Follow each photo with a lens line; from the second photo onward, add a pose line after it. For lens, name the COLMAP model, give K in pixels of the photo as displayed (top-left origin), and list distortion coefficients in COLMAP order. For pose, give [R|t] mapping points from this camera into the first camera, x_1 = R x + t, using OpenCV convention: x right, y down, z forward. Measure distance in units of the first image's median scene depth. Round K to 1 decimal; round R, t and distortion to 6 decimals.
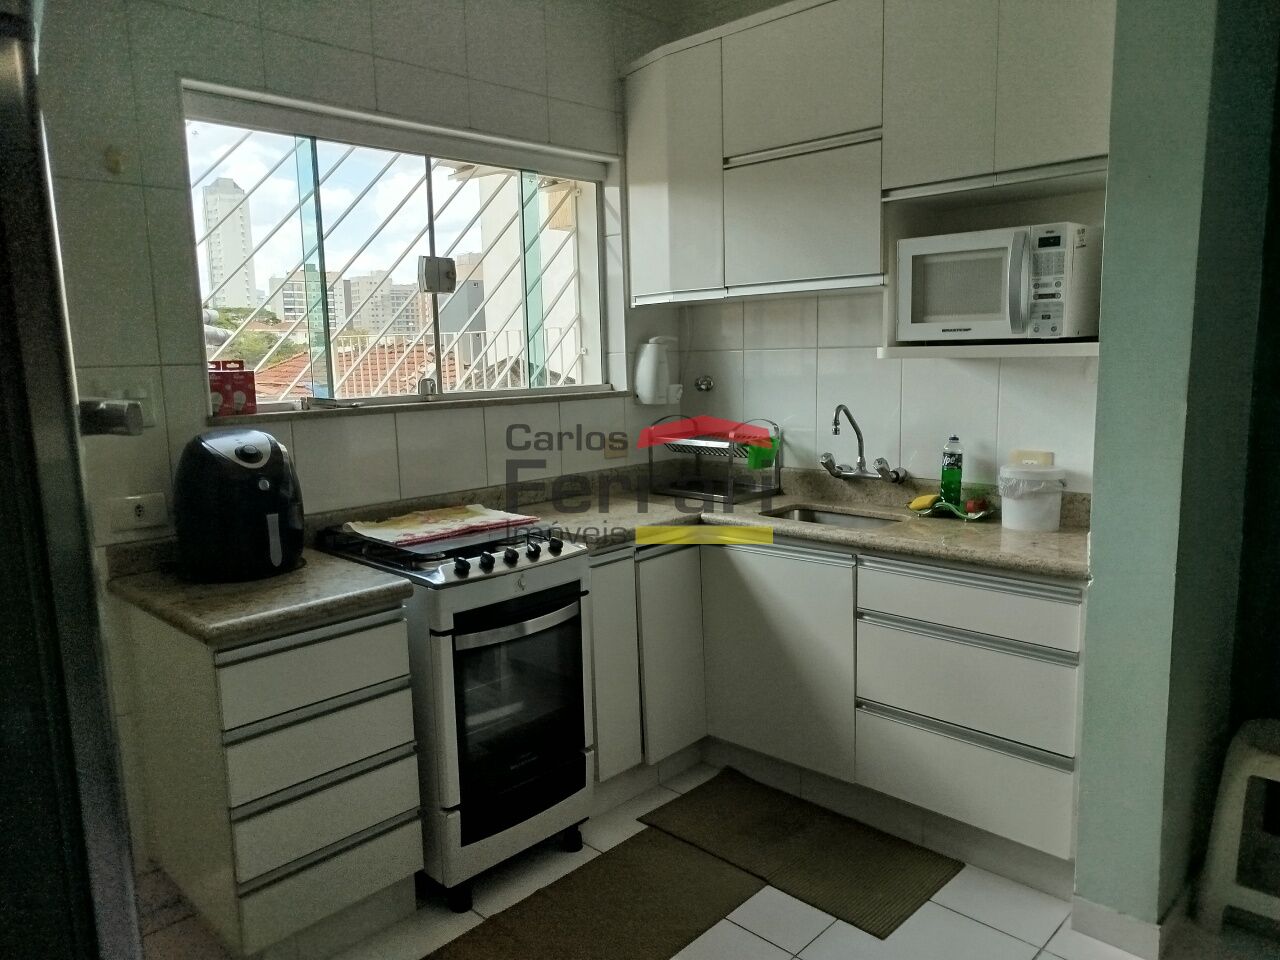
lens RADIAL K [[903.6, 0, 641.1], [0, 903.6, 472.3], [0, 0, 1]] dist [0.017299, 0.001959]
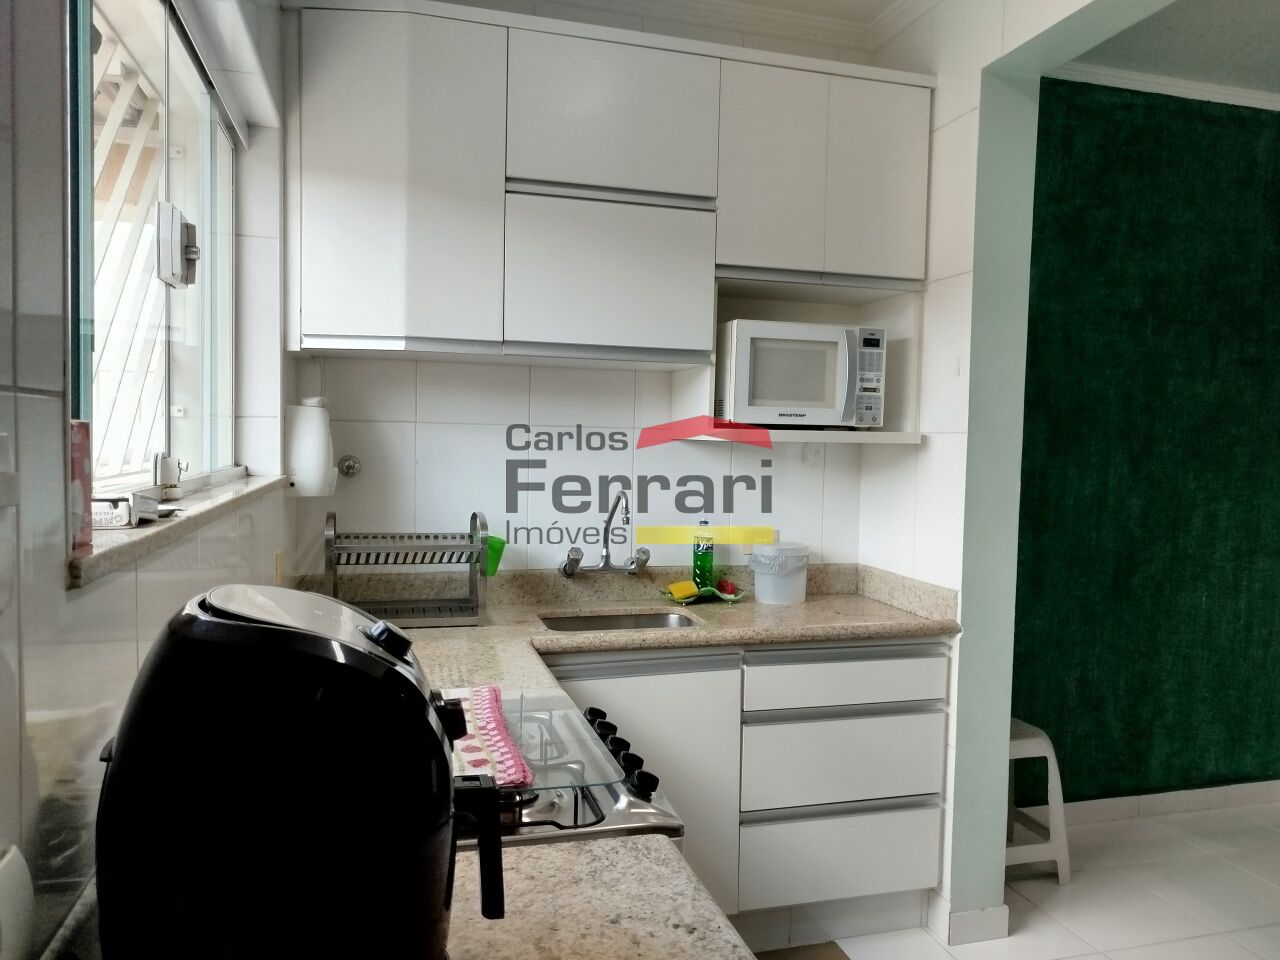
lens RADIAL K [[903.6, 0, 642.0], [0, 903.6, 480.9], [0, 0, 1]] dist [0.017299, 0.001959]
pose [[0.524856, -0.008488, 0.851149, -0.590213], [0.082047, 0.995799, -0.040664, -0.053176], [-0.847228, 0.091177, 0.523347, 0.595303]]
